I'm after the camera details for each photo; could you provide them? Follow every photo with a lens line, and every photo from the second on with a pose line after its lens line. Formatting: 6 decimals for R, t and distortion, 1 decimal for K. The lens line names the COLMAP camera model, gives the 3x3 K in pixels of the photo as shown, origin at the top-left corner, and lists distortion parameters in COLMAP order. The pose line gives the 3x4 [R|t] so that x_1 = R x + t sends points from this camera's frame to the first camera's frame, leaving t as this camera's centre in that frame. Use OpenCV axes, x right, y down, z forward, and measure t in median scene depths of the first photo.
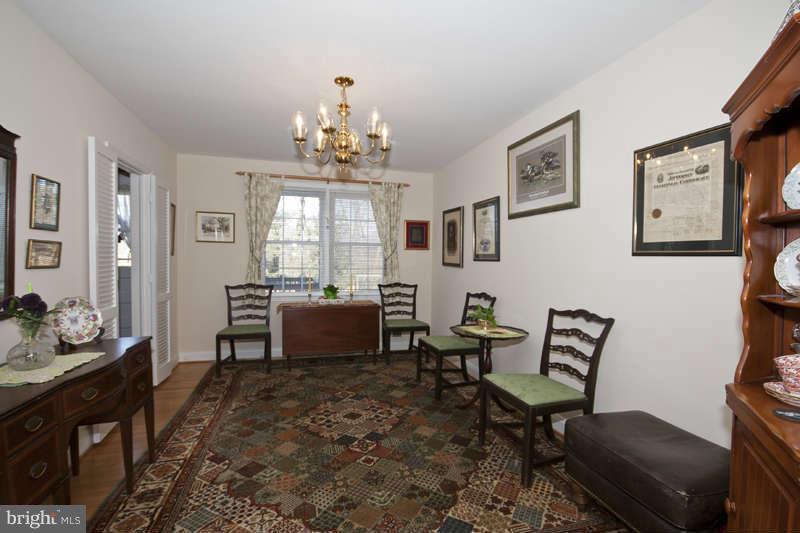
lens RADIAL K [[368.3, 0, 401.8], [0, 368.3, 267.1], [0, 0, 1]] dist [-0.010977, -0.000380]
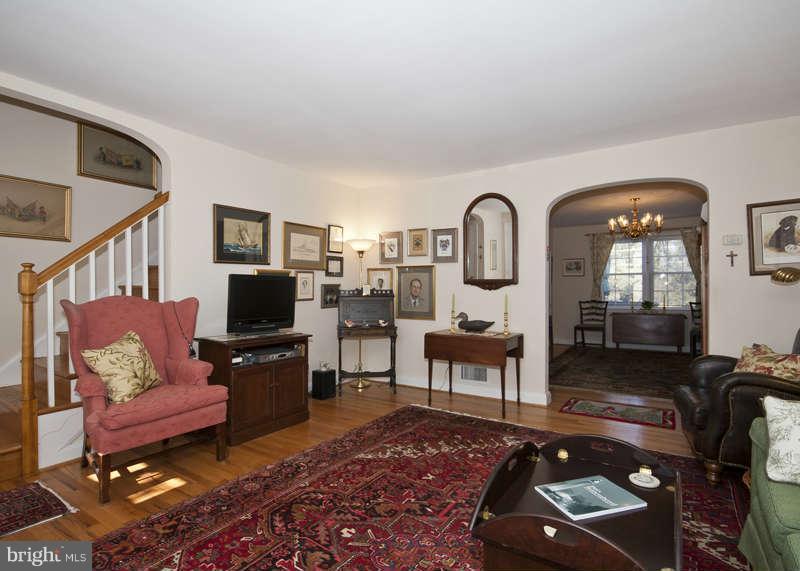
lens RADIAL K [[402.9, 0, 405.1], [0, 402.9, 290.5], [0, 0, 1]] dist [-0.013614, -0.000363]
pose [[0.655557, -0.010913, -0.755067, 0.506006], [-0.006255, 0.999783, -0.019880, 0.055063], [0.755120, 0.017756, 0.655347, -1.055396]]
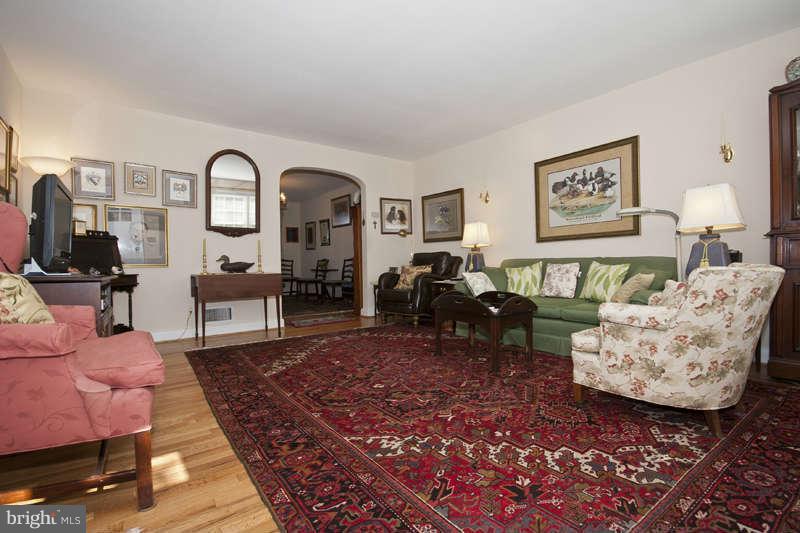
lens RADIAL K [[368.3, 0, 399.5], [0, 368.3, 264.8], [0, 0, 1]] dist [-0.010977, -0.000380]
pose [[0.935861, -0.026558, 0.351367, -0.162226], [0.032155, 0.999432, -0.010102, 0.152627], [-0.350899, 0.020752, 0.936183, -1.422027]]
